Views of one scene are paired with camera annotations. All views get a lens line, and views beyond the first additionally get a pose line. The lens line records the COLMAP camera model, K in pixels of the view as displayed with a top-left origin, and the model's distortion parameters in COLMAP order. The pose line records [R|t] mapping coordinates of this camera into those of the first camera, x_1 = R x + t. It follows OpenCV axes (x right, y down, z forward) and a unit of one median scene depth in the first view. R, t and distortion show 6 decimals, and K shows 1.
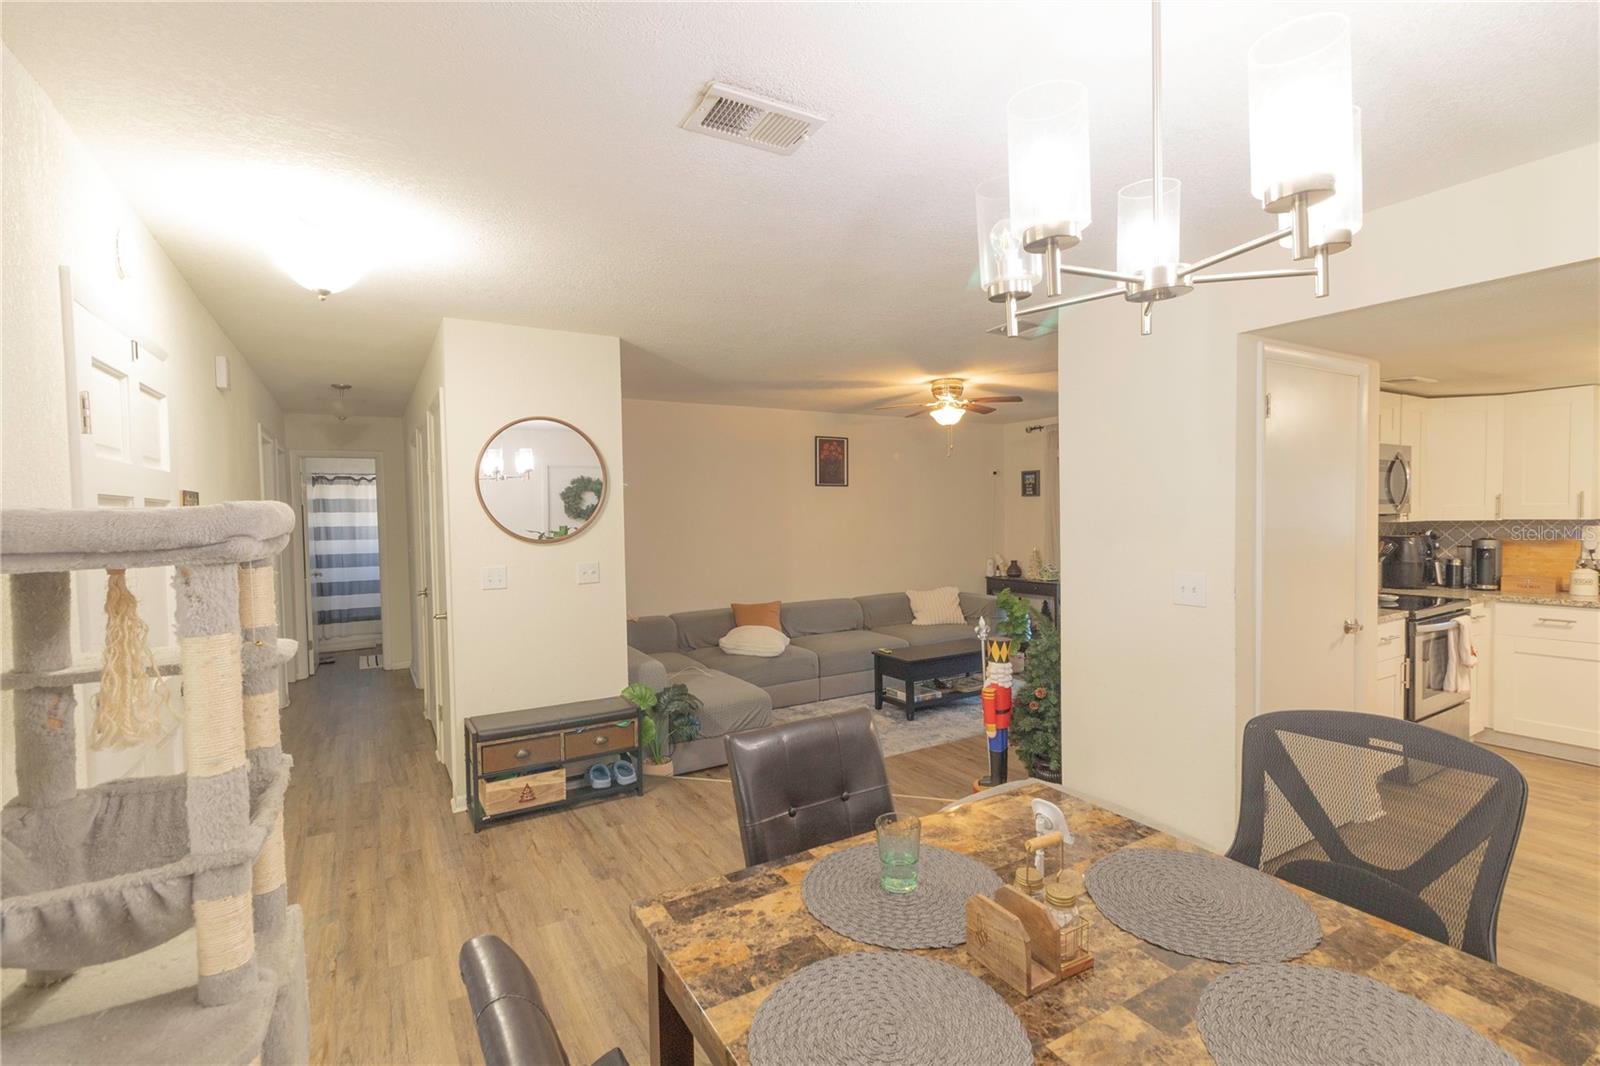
lens RADIAL K [[734.7, 0, 808.1], [0, 734.7, 535.3], [0, 0, 1]] dist [-0.000765, 0.000525]
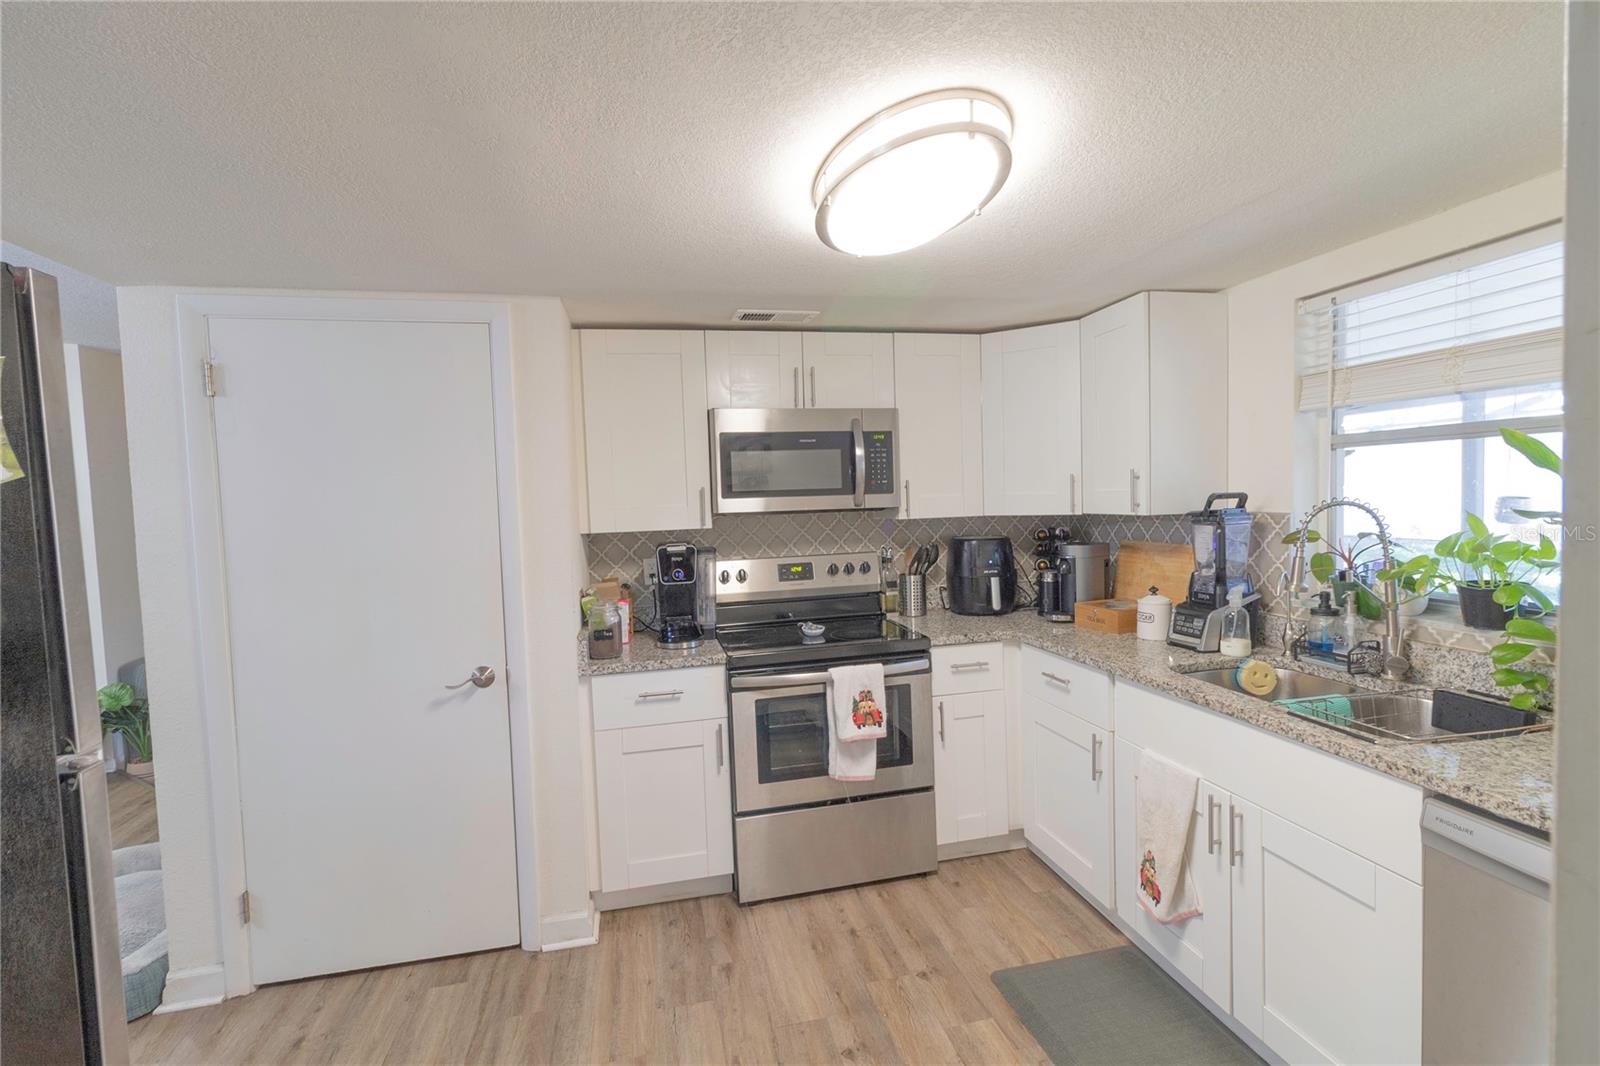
lens RADIAL K [[734.7, 0, 808.1], [0, 734.7, 535.3], [0, 0, 1]] dist [-0.000765, 0.000525]
pose [[0.946830, 0.002134, -0.321727, 0.940622], [0.007483, 0.999561, 0.028653, -0.023188], [0.321647, -0.029537, 0.946399, 0.315759]]
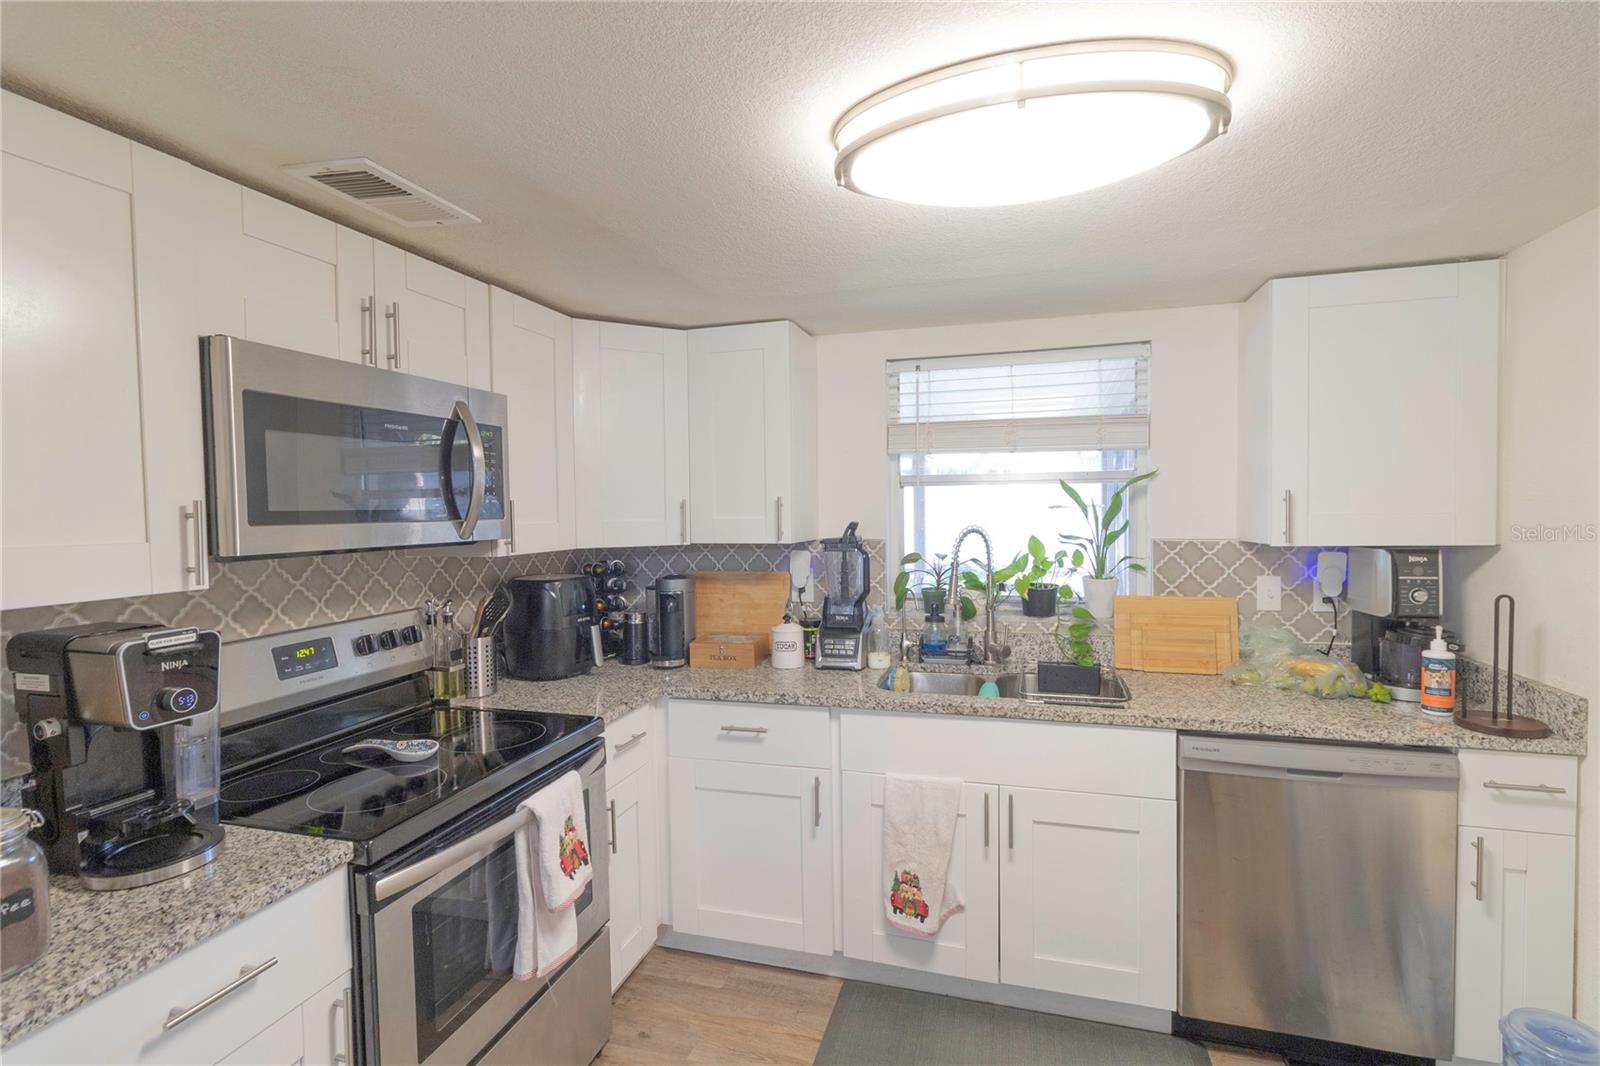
lens RADIAL K [[734.7, 0, 808.1], [0, 734.7, 535.3], [0, 0, 1]] dist [-0.000765, 0.000525]
pose [[0.740853, -0.019755, 0.671377, 0.631635], [0.022820, 0.999731, 0.004235, -0.029002], [-0.671280, 0.012183, 0.741104, 0.510874]]
